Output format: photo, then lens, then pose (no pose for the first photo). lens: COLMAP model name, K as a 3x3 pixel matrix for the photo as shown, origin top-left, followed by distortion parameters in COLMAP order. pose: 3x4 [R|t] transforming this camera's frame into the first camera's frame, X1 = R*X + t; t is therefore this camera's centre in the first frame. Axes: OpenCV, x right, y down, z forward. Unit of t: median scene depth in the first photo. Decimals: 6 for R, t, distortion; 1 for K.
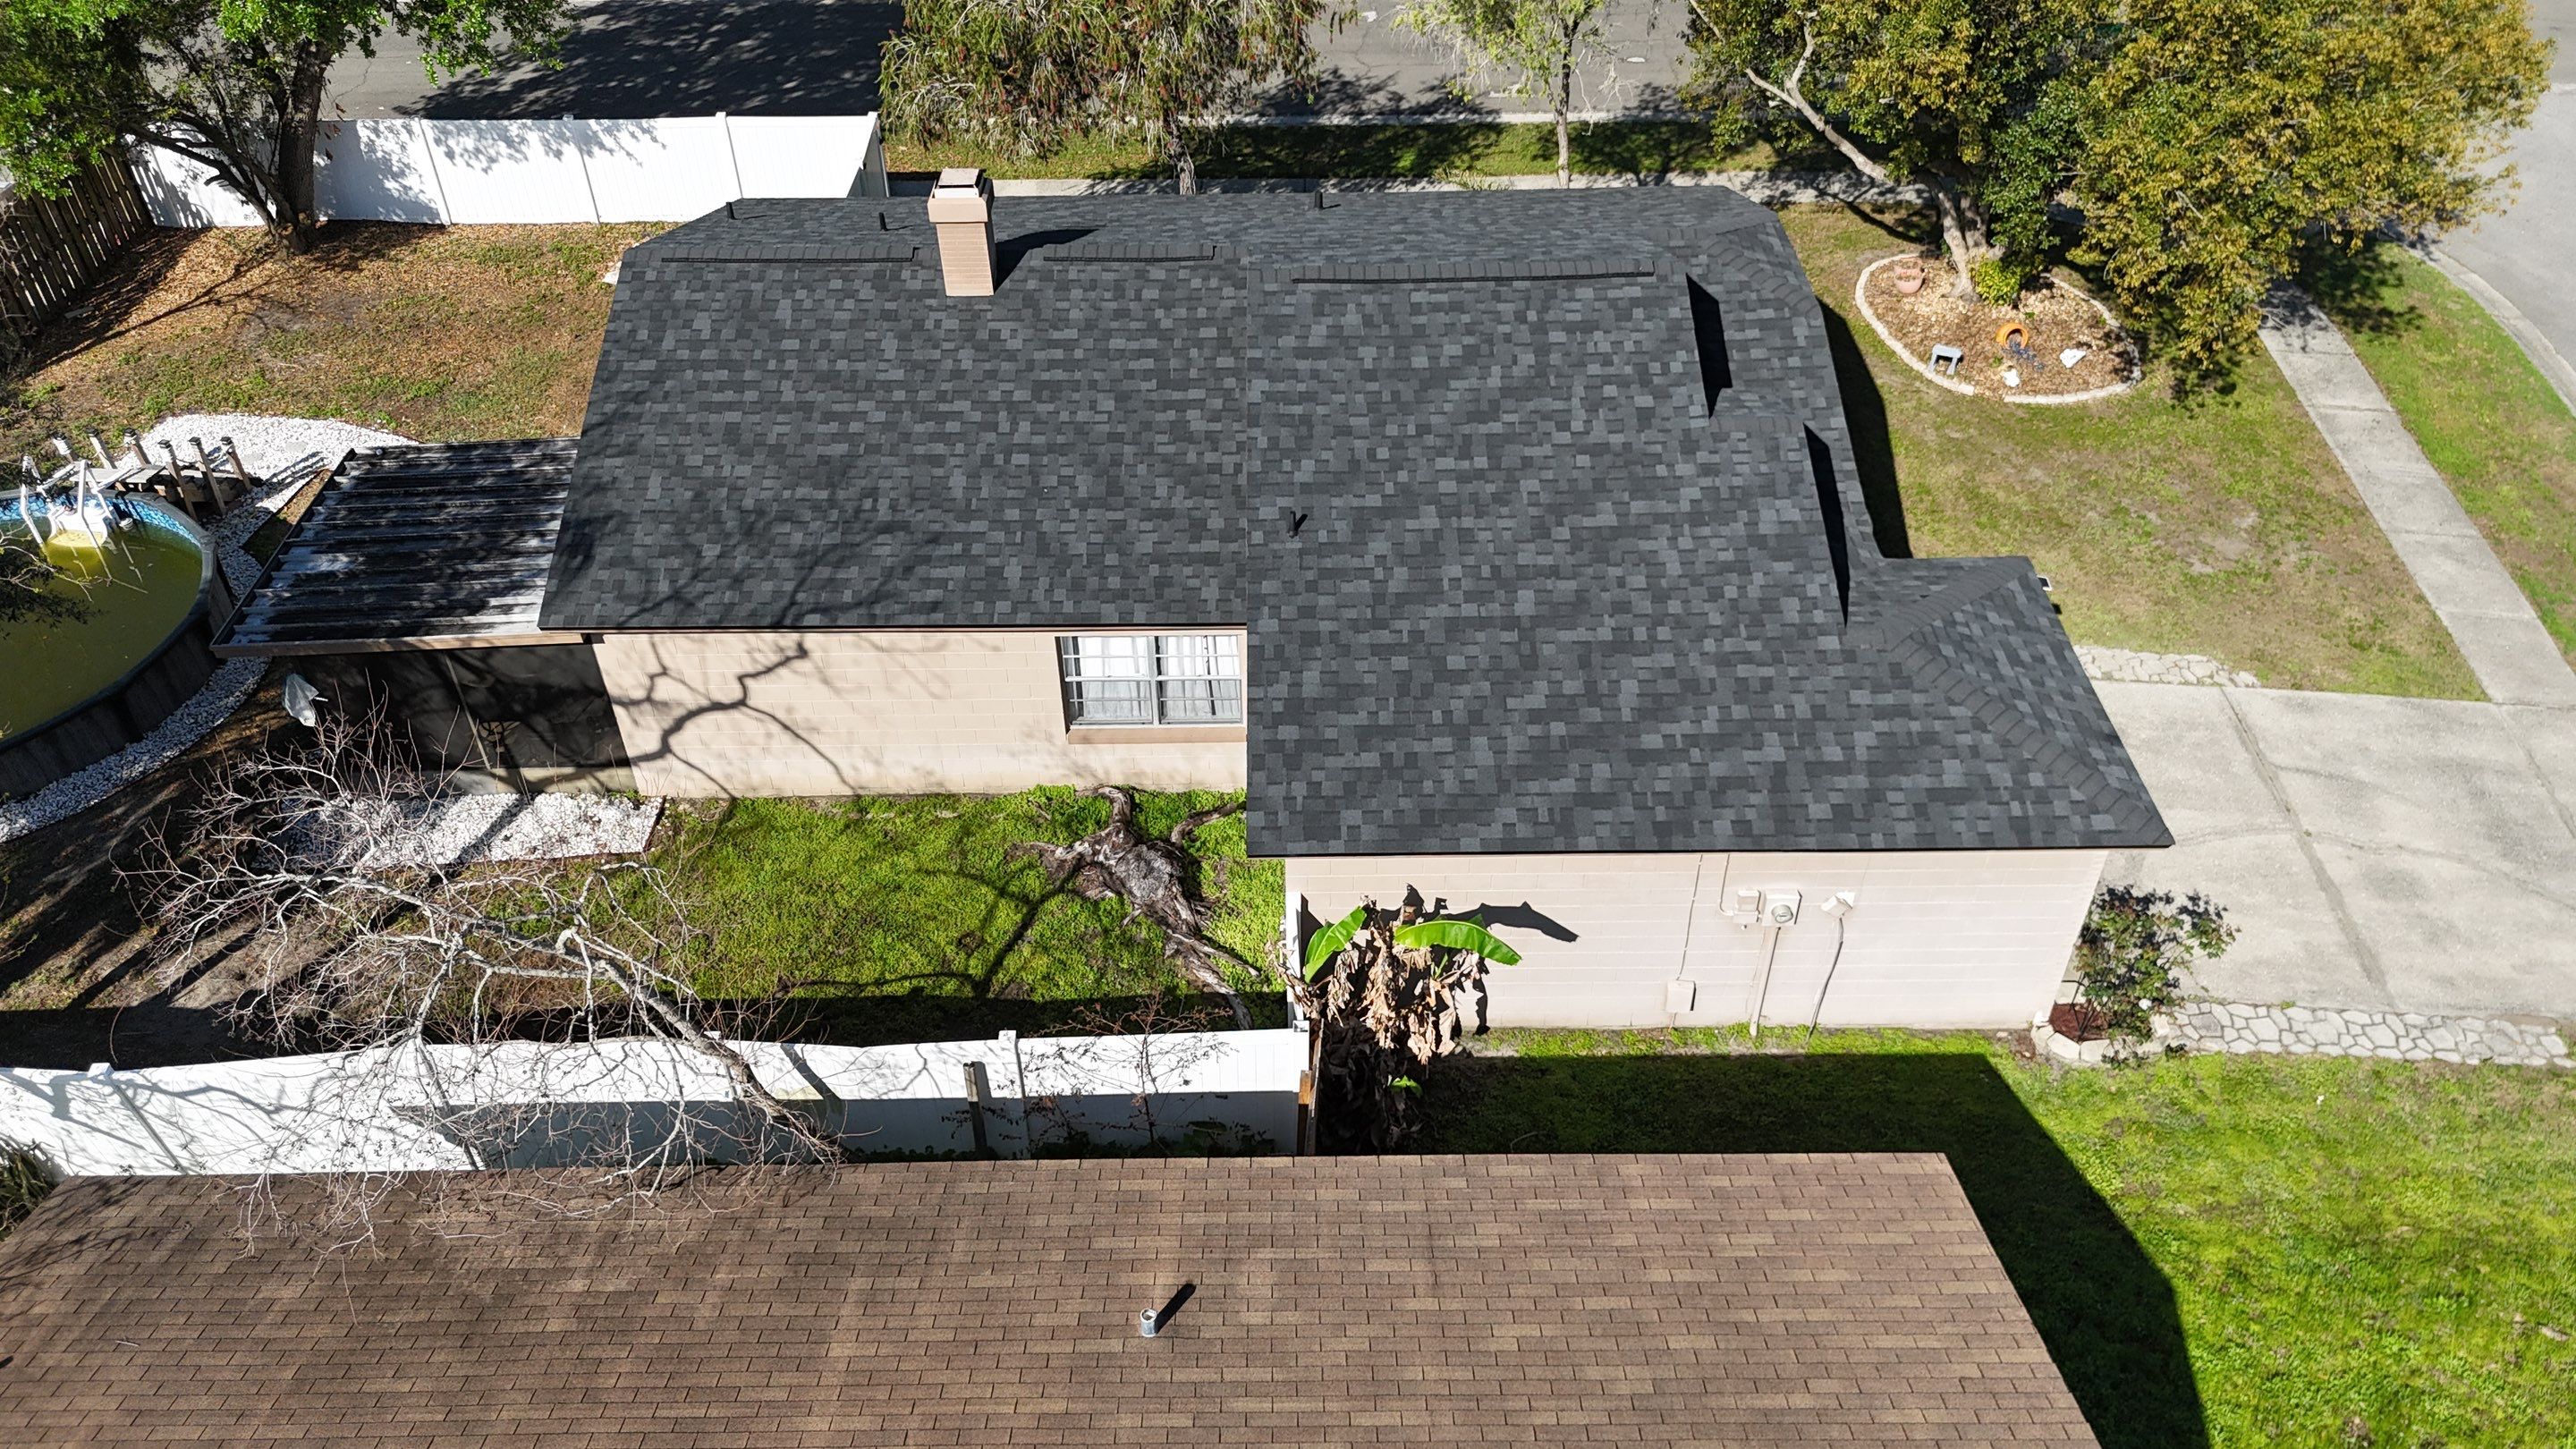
lens RADIAL K [[1899.0, 0, 1287.2], [0, 1899.0, 726.7], [0, 0, 1]] dist [0.063985, -0.059555]
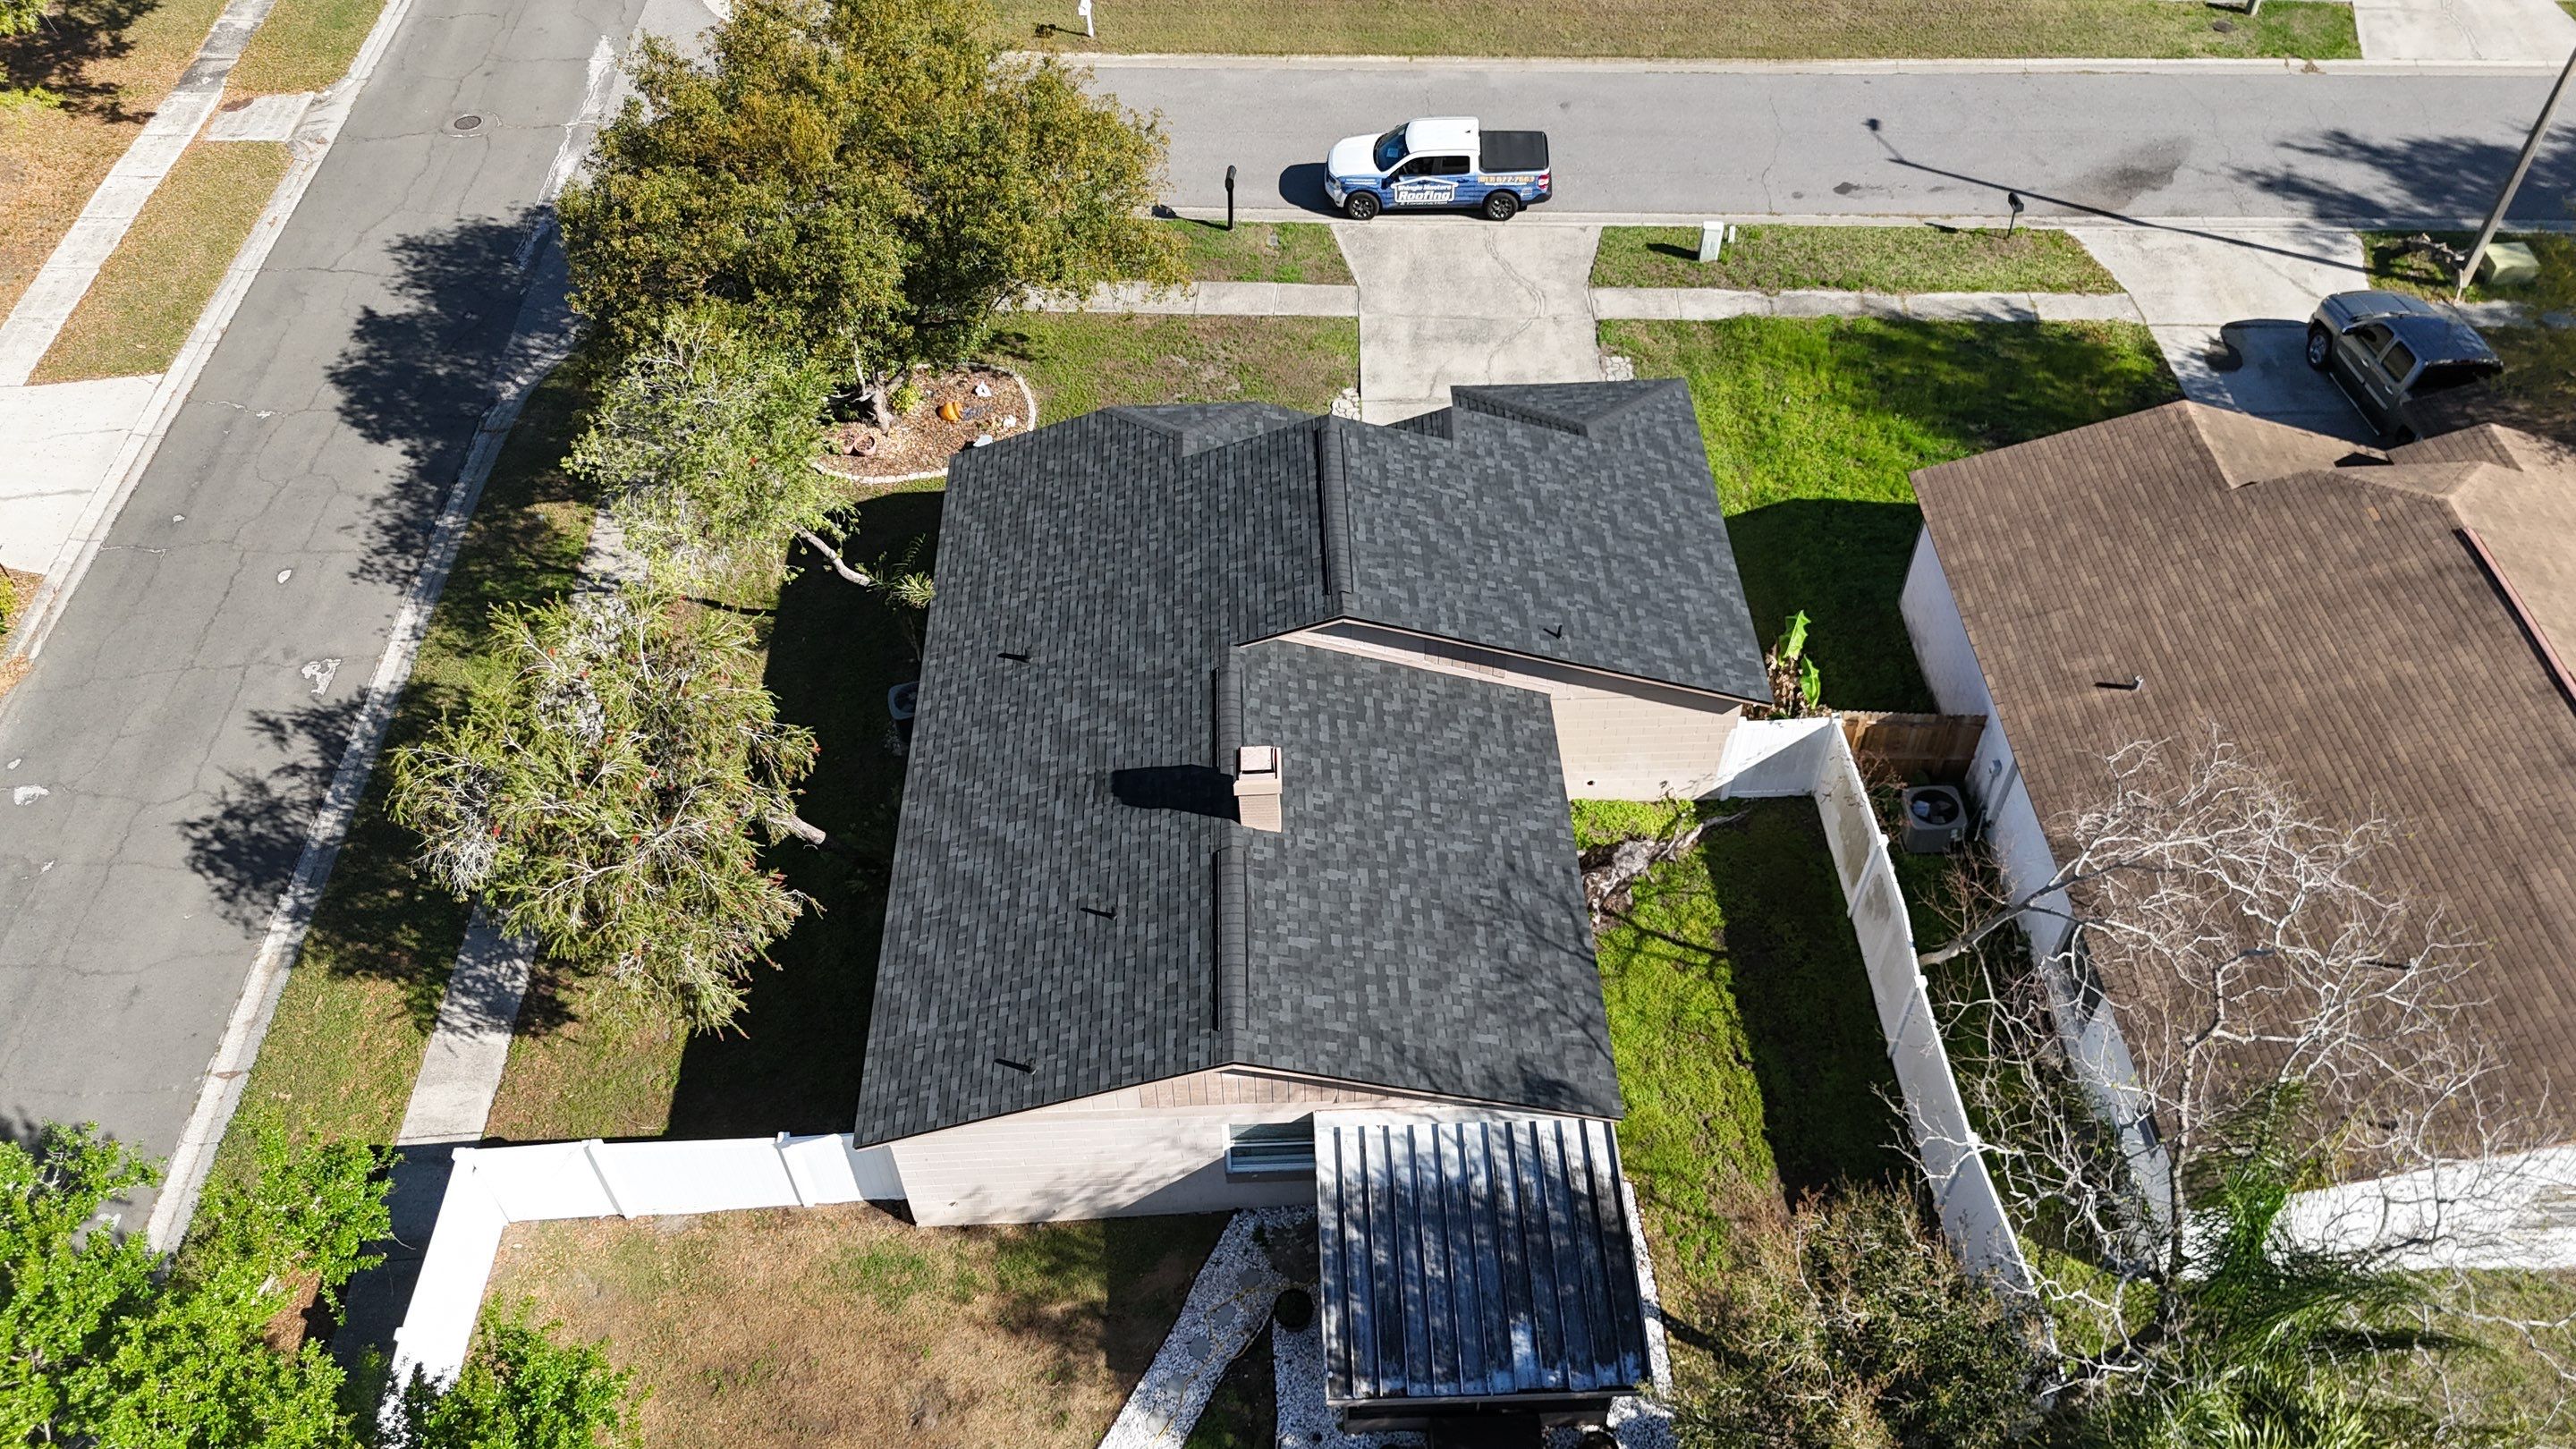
lens RADIAL K [[1899.0, 0, 1279.8], [0, 1899.0, 719.0], [0, 0, 1]] dist [0.063985, -0.059555]
pose [[-0.019801, -0.729473, 0.683723, -1.034777], [0.662782, 0.502425, 0.555238, -1.015705], [-0.748550, 0.464154, 0.473533, 0.436728]]
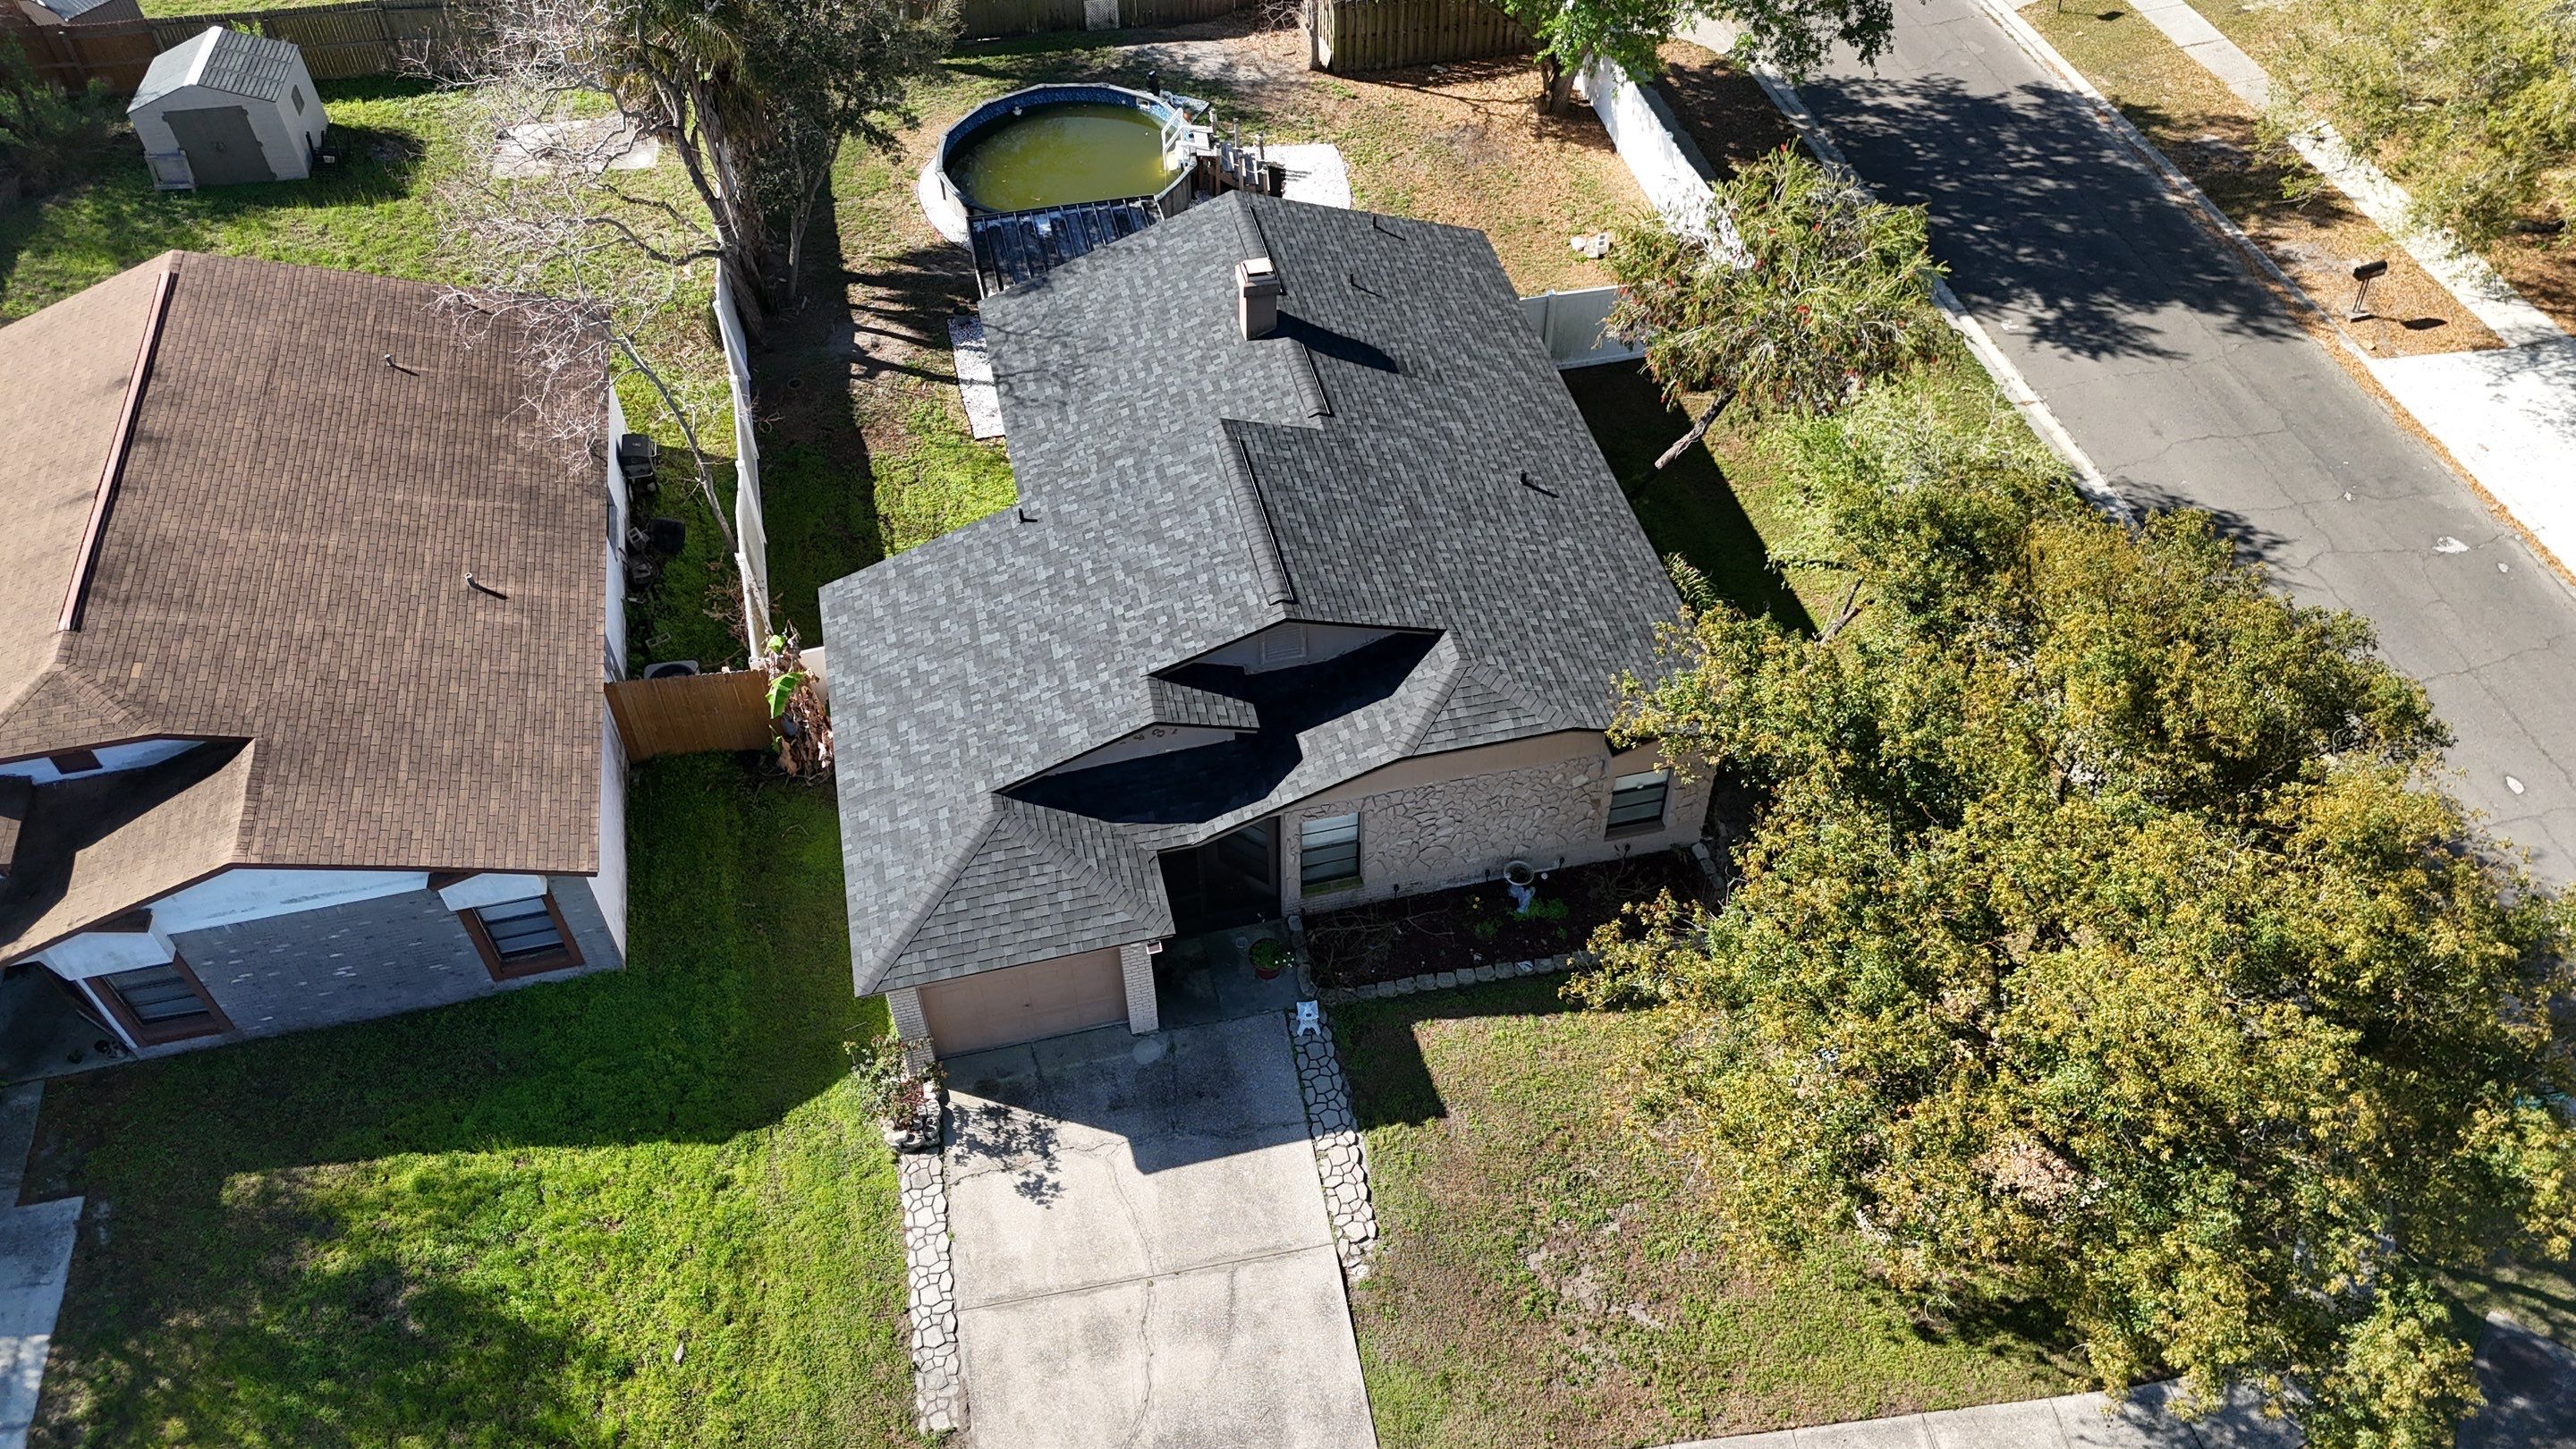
lens RADIAL K [[1899.0, 0, 1295.9], [0, 1899.0, 723.9], [0, 0, 1]] dist [0.063985, -0.059555]
pose [[0.219103, 0.722888, -0.655307, 1.157872], [-0.626357, 0.619173, 0.473604, -0.848445], [0.748111, 0.306688, 0.588449, 0.259357]]
